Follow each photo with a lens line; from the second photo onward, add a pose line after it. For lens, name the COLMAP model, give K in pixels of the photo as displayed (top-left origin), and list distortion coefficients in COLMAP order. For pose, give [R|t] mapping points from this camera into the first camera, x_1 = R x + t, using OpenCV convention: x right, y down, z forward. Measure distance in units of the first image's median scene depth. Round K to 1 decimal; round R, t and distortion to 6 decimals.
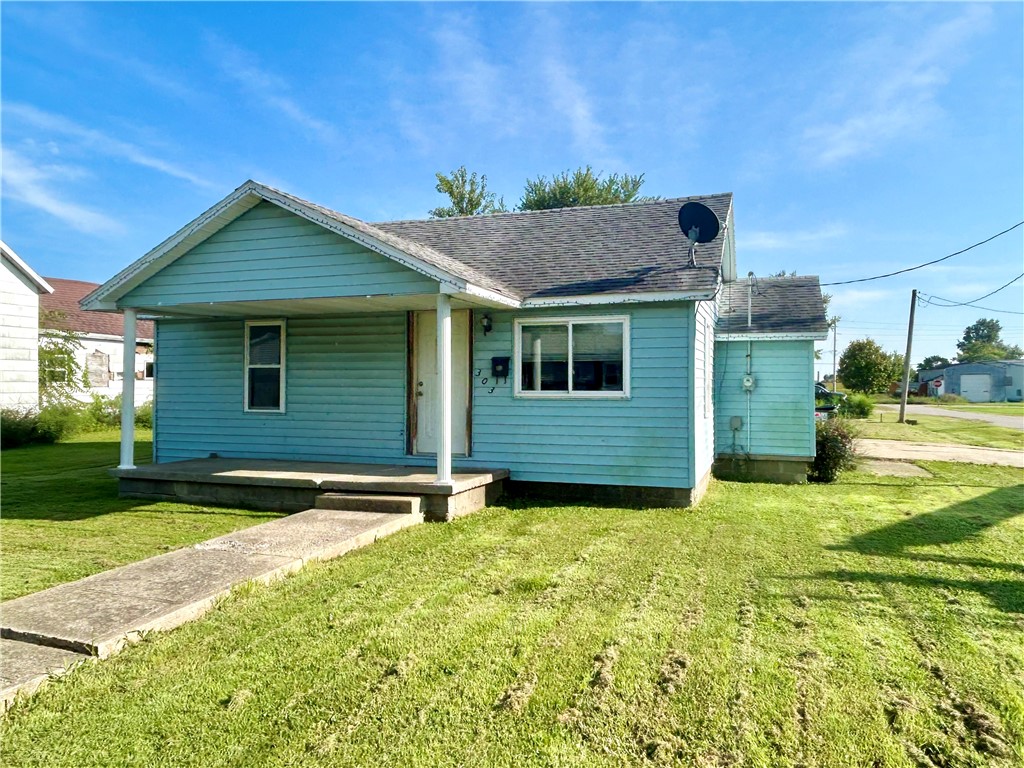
lens RADIAL K [[737.6, 0, 512.0], [0, 737.6, 384.0], [0, 0, 1]] dist [0.000672, -0.000748]
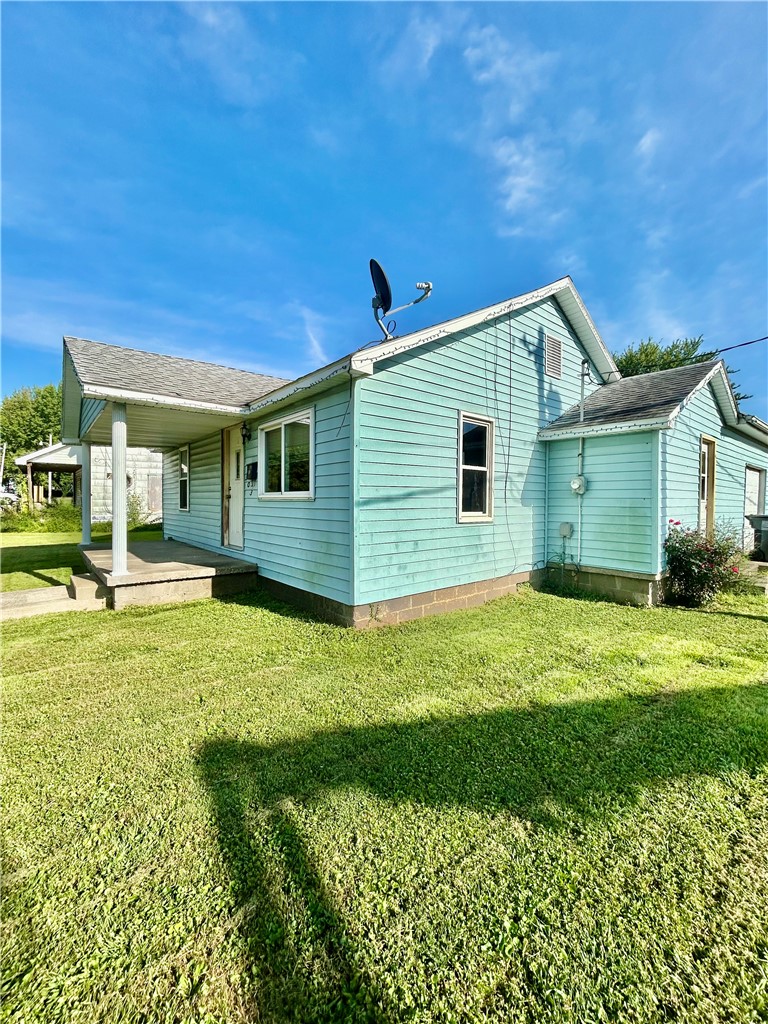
lens RADIAL K [[409.9, 0, 384.0], [0, 409.9, 512.0], [0, 0, 1]] dist [-0.005827, 0.003065]
pose [[0.858784, 0.015275, -0.512110, 0.370942], [0.001152, 0.999495, 0.031743, 0.014640], [0.512337, -0.027850, 0.858333, 0.452485]]
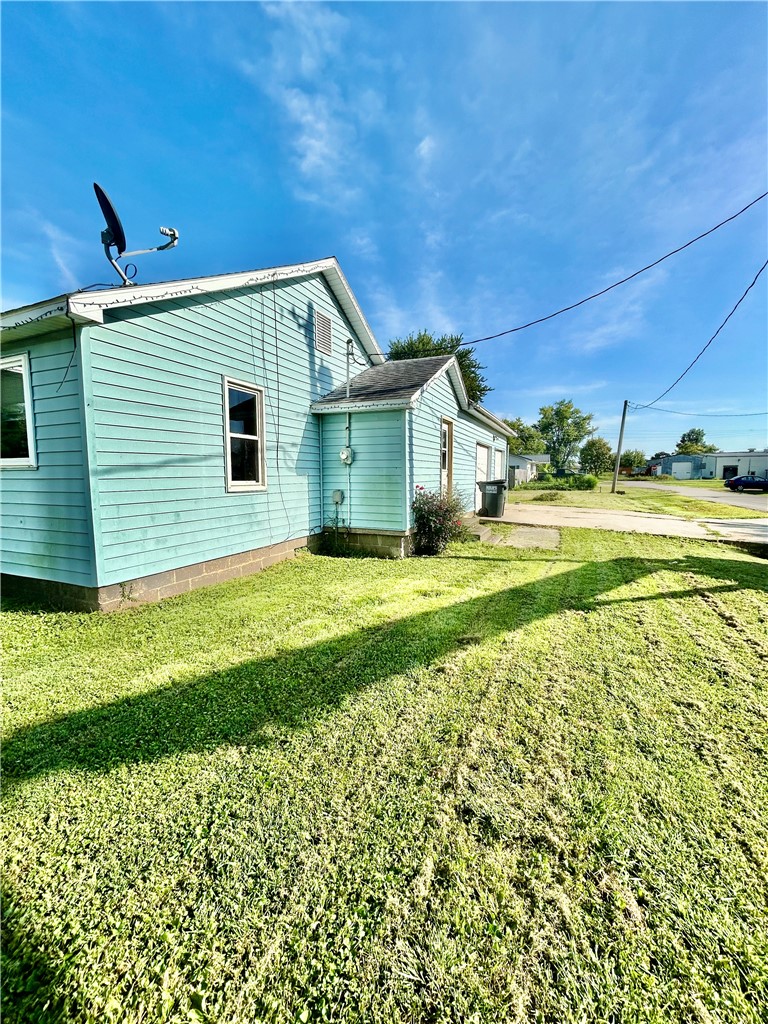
lens RADIAL K [[410.8, 0, 384.0], [0, 410.8, 512.0], [0, 0, 1]] dist [0.000928, 0.000968]
pose [[0.997232, 0.002676, -0.074306, 0.409498], [0.004805, 0.994944, 0.100314, 0.018178], [0.074198, -0.100394, 0.992177, 0.449095]]
